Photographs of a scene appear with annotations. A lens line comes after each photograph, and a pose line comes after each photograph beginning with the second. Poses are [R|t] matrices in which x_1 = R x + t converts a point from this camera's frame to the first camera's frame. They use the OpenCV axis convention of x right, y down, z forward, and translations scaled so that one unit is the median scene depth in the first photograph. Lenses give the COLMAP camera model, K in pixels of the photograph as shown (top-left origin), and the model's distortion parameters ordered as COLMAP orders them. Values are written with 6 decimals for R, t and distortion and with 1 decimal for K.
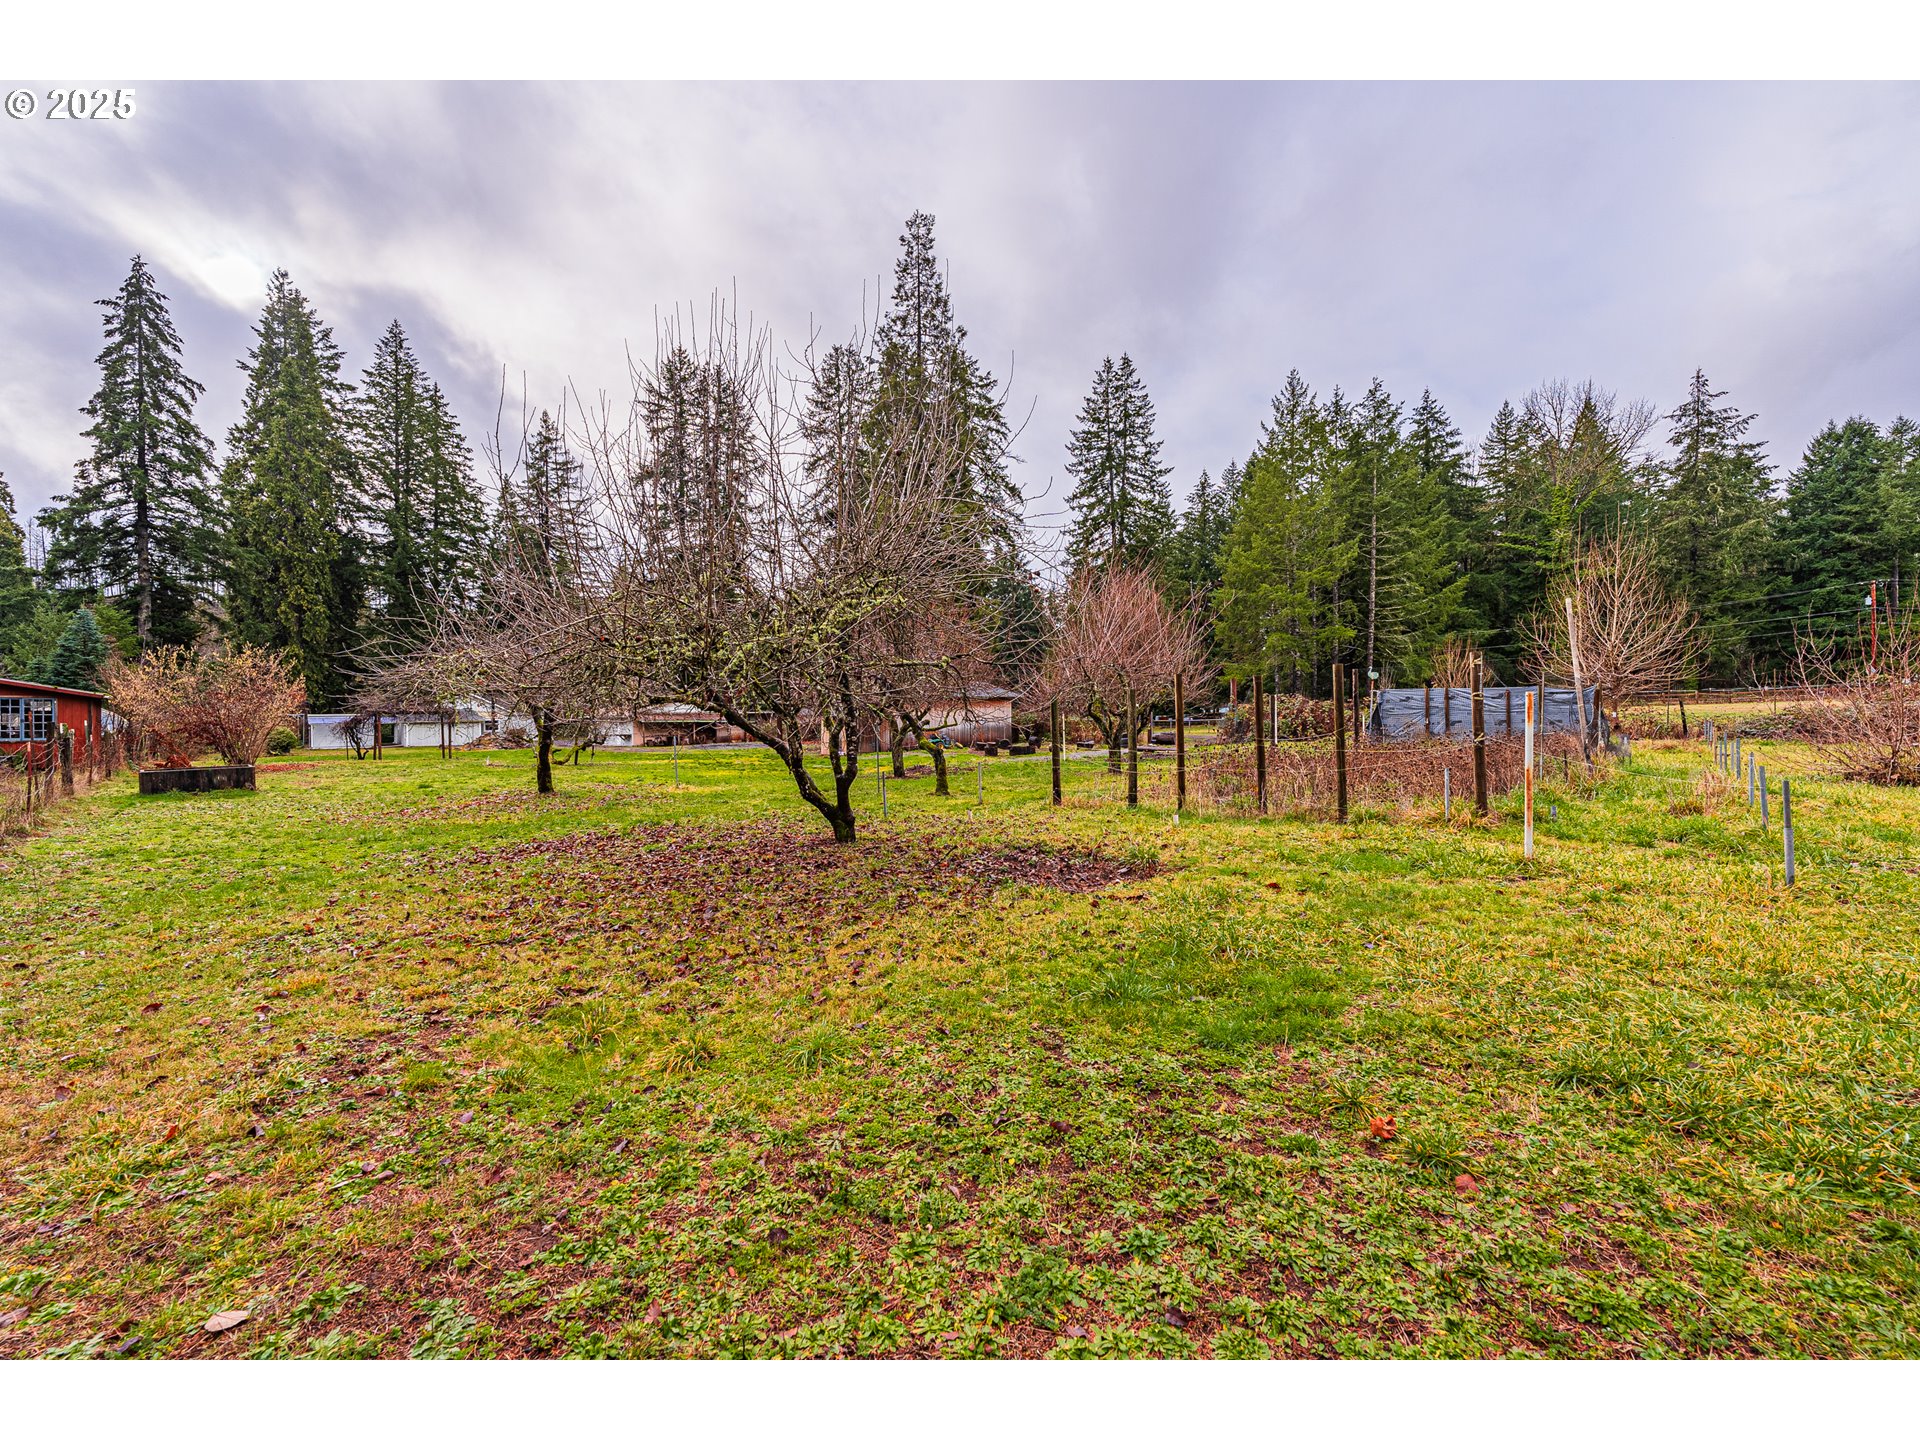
lens RADIAL K [[774.3, 0, 960.3], [0, 774.3, 724.3], [0, 0, 1]] dist [-0.003649, 0.000472]
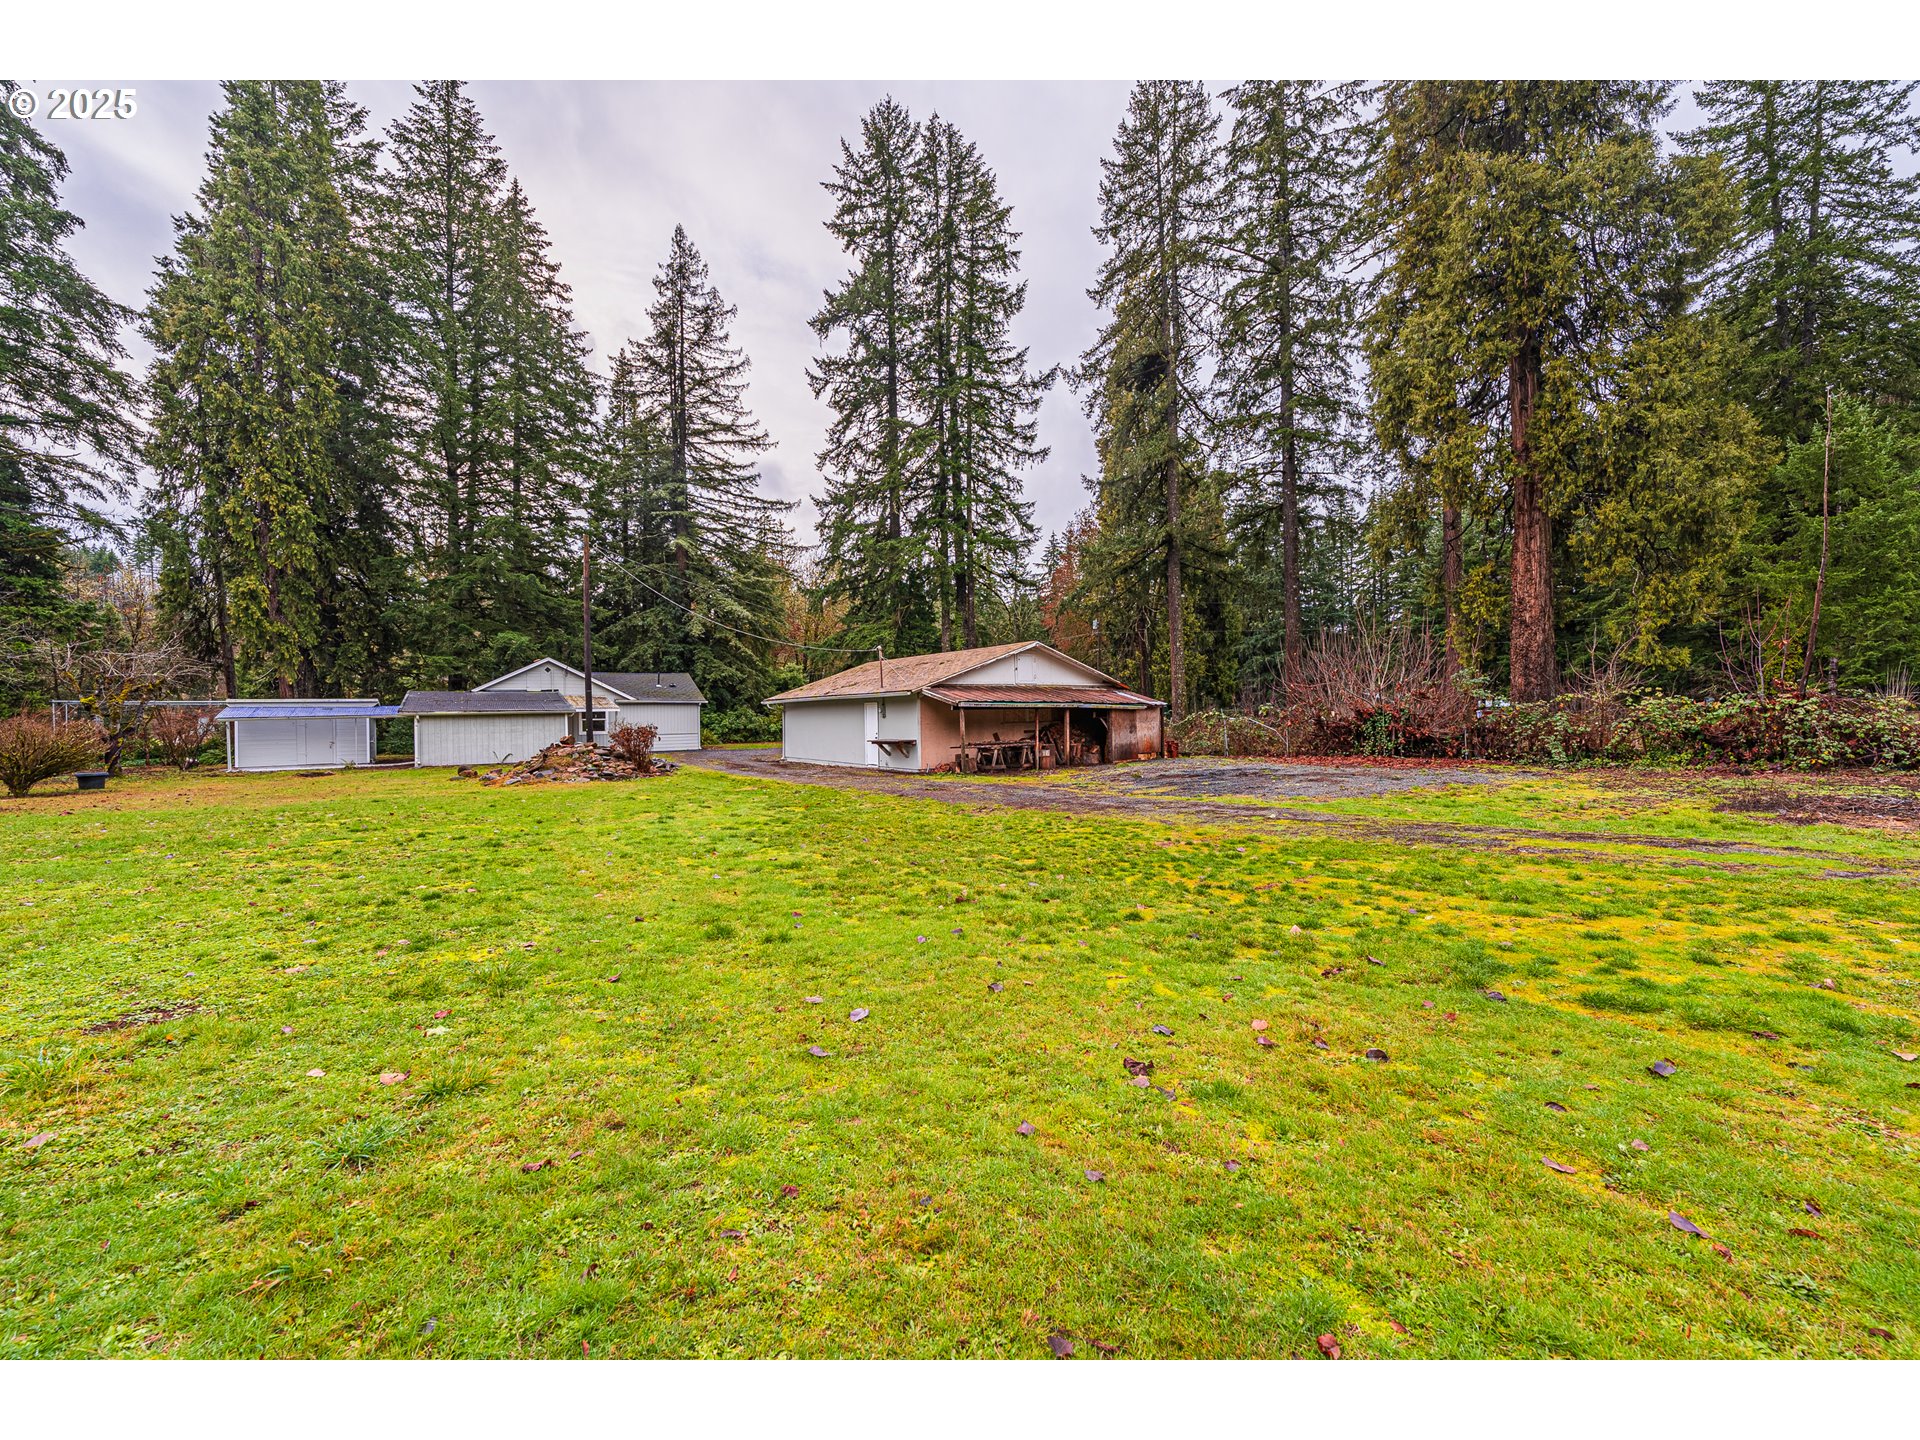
lens RADIAL K [[774.3, 0, 959.9], [0, 774.3, 720.5], [0, 0, 1]] dist [-0.003649, 0.000472]
pose [[0.991821, -0.004989, -0.127539, -0.236676], [0.004418, 0.999979, -0.004759, 0.003488], [0.127560, 0.004156, 0.991822, 0.415034]]
